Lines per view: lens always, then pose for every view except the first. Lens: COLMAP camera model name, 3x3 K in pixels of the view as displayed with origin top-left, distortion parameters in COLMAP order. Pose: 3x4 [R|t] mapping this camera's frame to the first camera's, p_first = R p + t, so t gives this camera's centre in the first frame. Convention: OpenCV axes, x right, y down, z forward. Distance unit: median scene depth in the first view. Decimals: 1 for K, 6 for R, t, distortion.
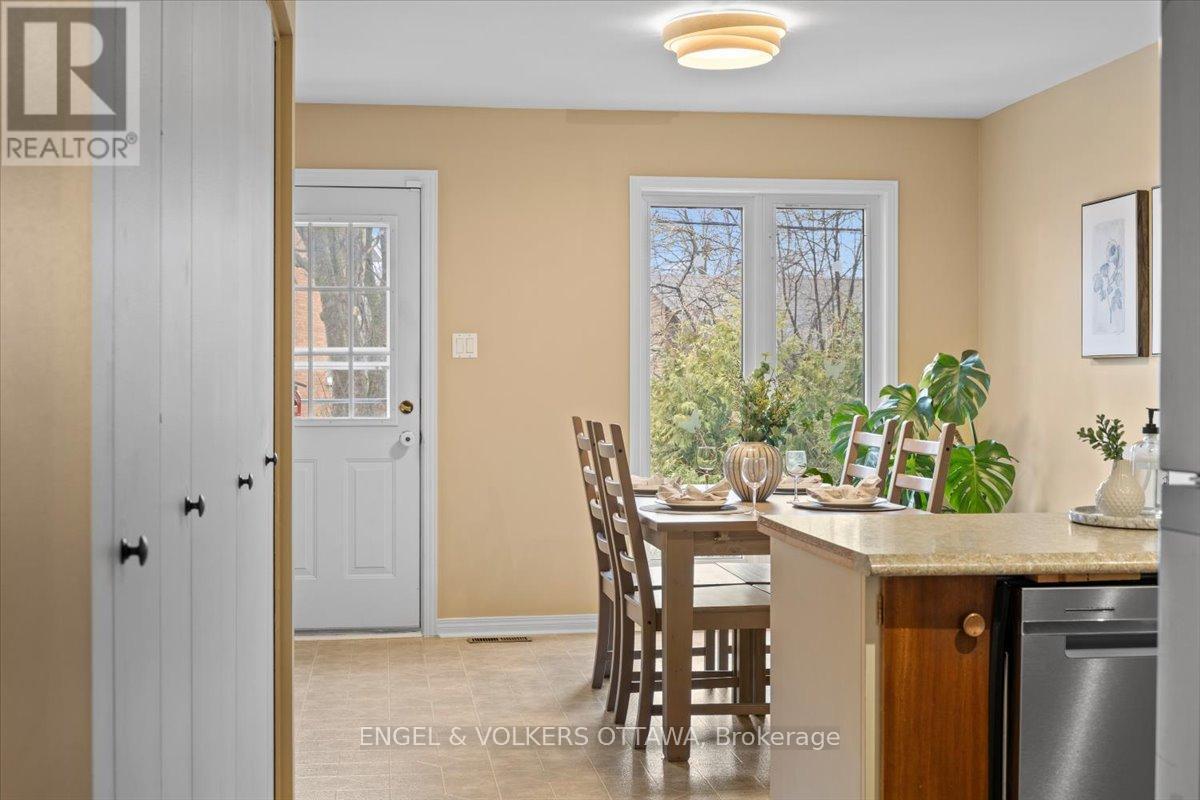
lens RADIAL K [[1492.6, 0, 600.0], [0, 1492.6, 400.0], [0, 0, 1]] dist [-0.022907, -0.017945]
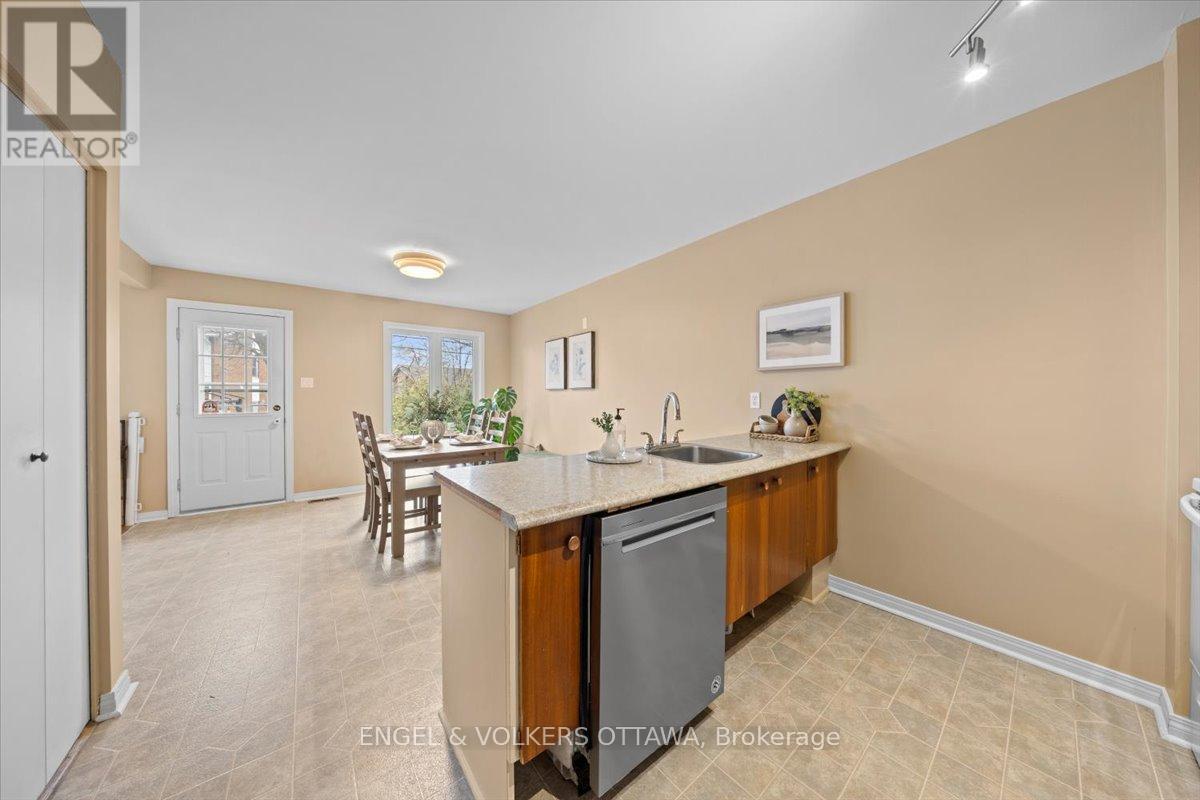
lens RADIAL K [[376.7, 0, 599.6], [0, 376.7, 396.2], [0, 0, 1]] dist [-0.001352, -0.000087]
pose [[0.870056, -0.000058, 0.492954, 0.031245], [0.007402, 0.999889, -0.012946, -0.003244], [-0.492898, 0.014913, 0.869959, 0.279612]]
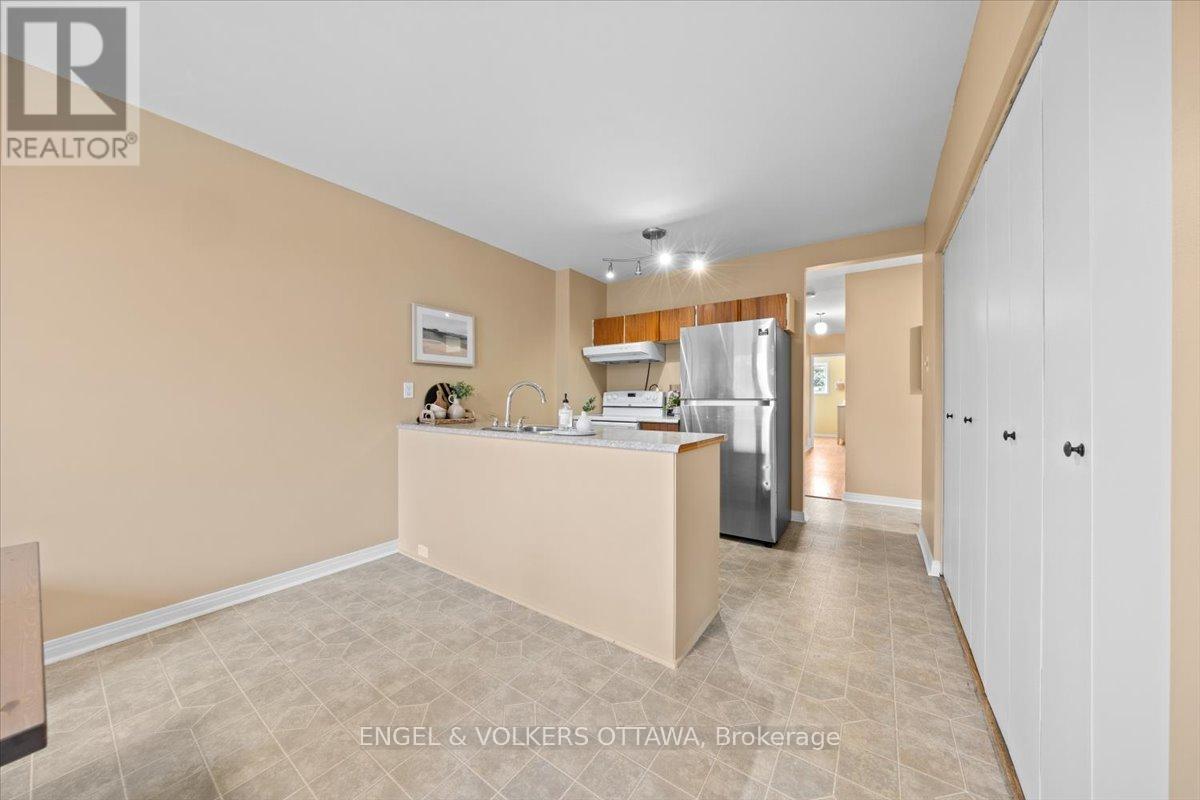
lens RADIAL K [[400.4, 0, 597.9], [0, 400.4, 397.2], [0, 0, 1]] dist [-0.000676, -0.000077]
pose [[-0.727072, 0.000703, 0.686561, -0.110053], [0.013479, 0.999821, 0.013250, 0.002857], [-0.686429, 0.018888, -0.726951, 0.850012]]
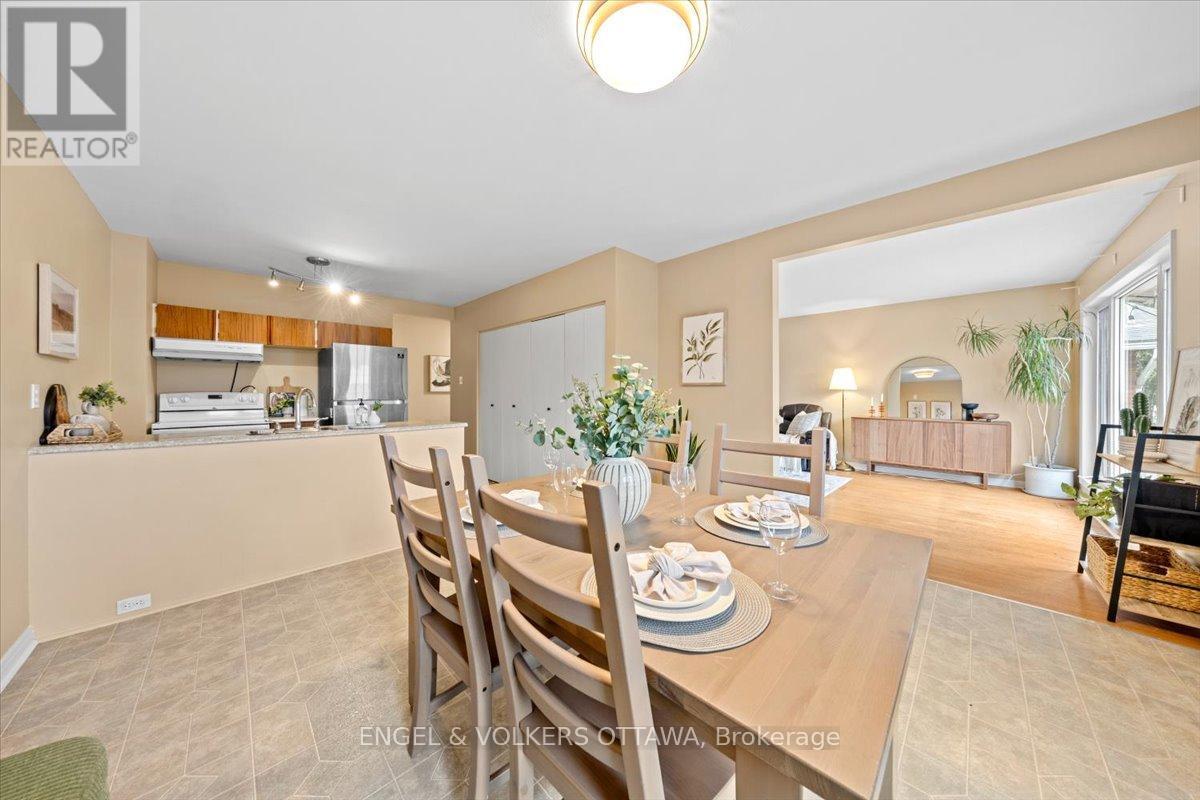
lens RADIAL K [[376.7, 0, 599.6], [0, 376.7, 396.2], [0, 0, 1]] dist [-0.001352, -0.000087]
pose [[-0.796350, 0.006075, -0.604806, 0.263882], [-0.011538, 0.999615, 0.025232, -0.017396], [0.604727, 0.027072, -0.795973, 1.207612]]
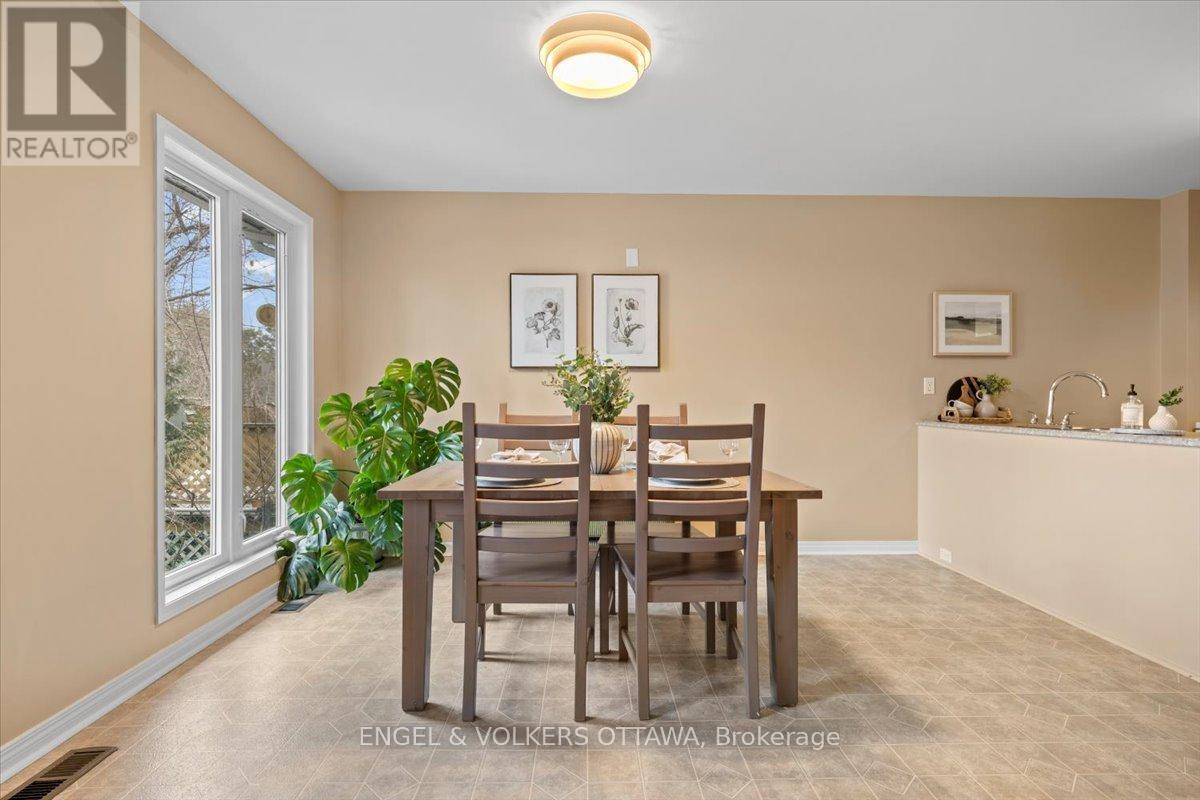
lens RADIAL K [[605.6, 0, 596.5], [0, 605.6, 402.8], [0, 0, 1]] dist [0.001344, 0.000343]
pose [[0.109288, 0.000203, 0.994010, -0.372881], [0.015241, 0.999882, -0.001880, 0.014313], [-0.993893, 0.015356, 0.109272, 0.972538]]
